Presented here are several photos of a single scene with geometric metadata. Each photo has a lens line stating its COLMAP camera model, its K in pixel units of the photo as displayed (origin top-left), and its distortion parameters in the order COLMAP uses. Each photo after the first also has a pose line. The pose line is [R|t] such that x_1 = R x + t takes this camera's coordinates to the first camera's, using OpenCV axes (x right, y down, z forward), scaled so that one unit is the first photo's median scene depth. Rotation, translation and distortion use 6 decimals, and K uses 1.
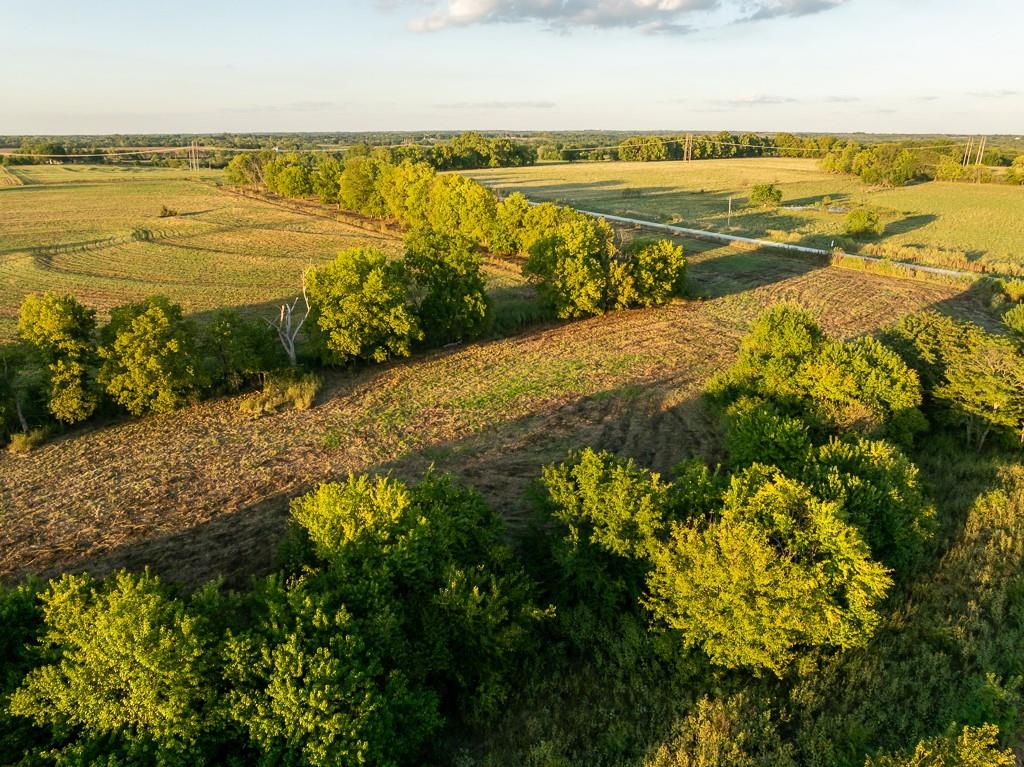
lens RADIAL K [[730.8, 0, 512.0], [0, 730.8, 383.5], [0, 0, 1]] dist [-0.032962, -0.002881]
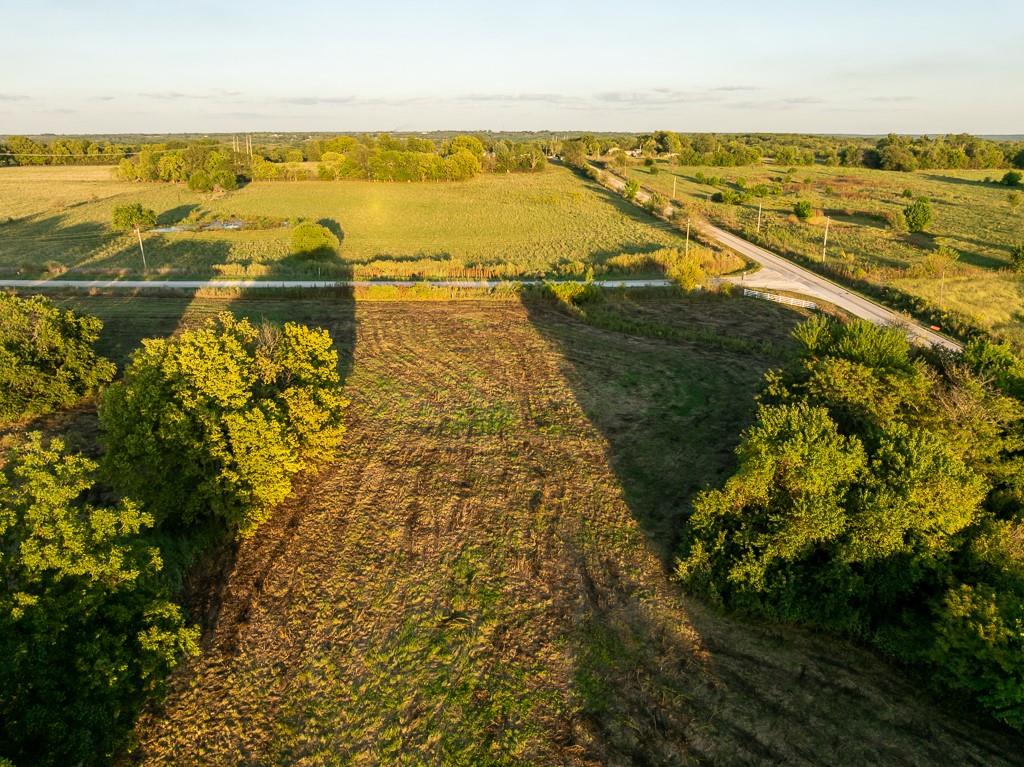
lens RADIAL K [[730.8, 0, 512.0], [0, 730.8, 383.5], [0, 0, 1]] dist [-0.032962, -0.002881]
pose [[0.544520, -0.274718, 0.792482, -0.061294], [0.274687, 0.951142, 0.140979, -0.069196], [-0.792493, 0.140919, 0.593378, 0.197216]]
